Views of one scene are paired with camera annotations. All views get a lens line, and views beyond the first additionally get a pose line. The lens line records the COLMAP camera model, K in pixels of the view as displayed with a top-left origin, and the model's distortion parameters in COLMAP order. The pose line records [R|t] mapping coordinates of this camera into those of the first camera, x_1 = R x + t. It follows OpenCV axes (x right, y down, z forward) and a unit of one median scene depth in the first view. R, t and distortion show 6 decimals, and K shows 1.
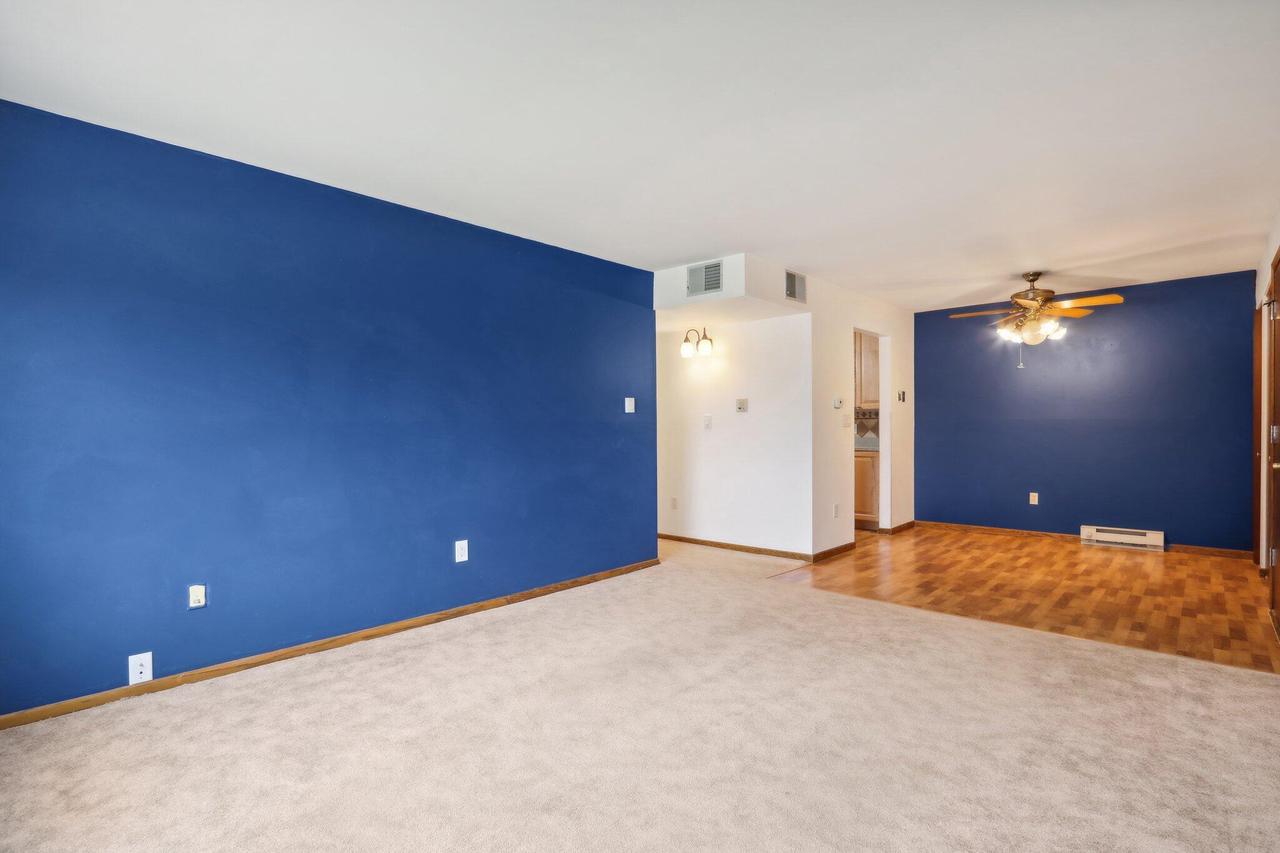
lens RADIAL K [[614.0, 0, 642.5], [0, 614.0, 433.5], [0, 0, 1]] dist [-0.012019, 0.000292]
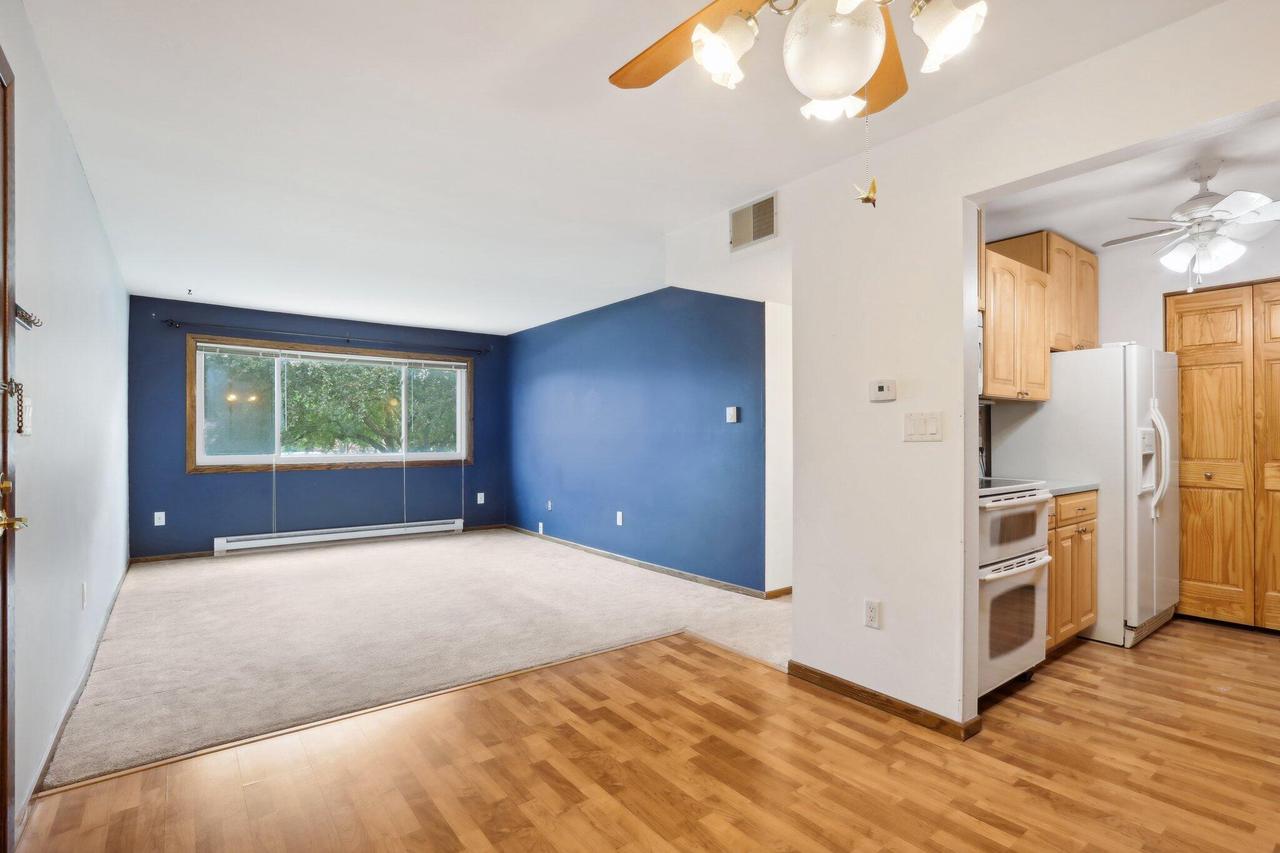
lens RADIAL K [[614.0, 0, 642.5], [0, 614.0, 433.5], [0, 0, 1]] dist [-0.012019, 0.000292]
pose [[-0.179664, -0.000700, -0.983728, 1.083718], [-0.007532, 0.999971, 0.000664, -0.020219], [0.983699, 0.007528, -0.179664, 1.199314]]
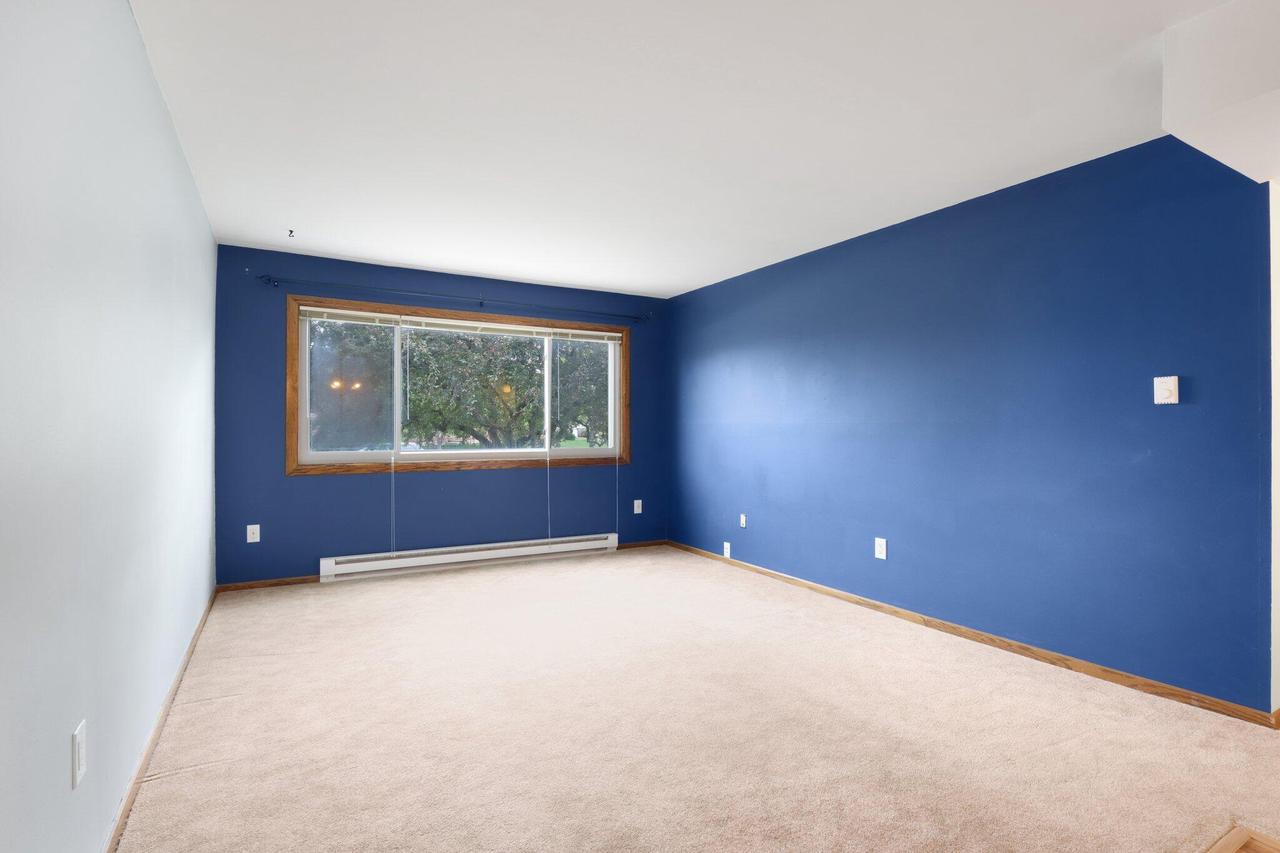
lens RADIAL K [[614.0, 0, 640.0], [0, 614.0, 426.5], [0, 0, 1]] dist [0.001958, 0.000136]
pose [[-0.300563, -0.001258, -0.953761, 0.735577], [-0.009391, 0.999955, 0.001641, -0.011224], [0.953716, 0.009450, -0.300561, 0.831723]]
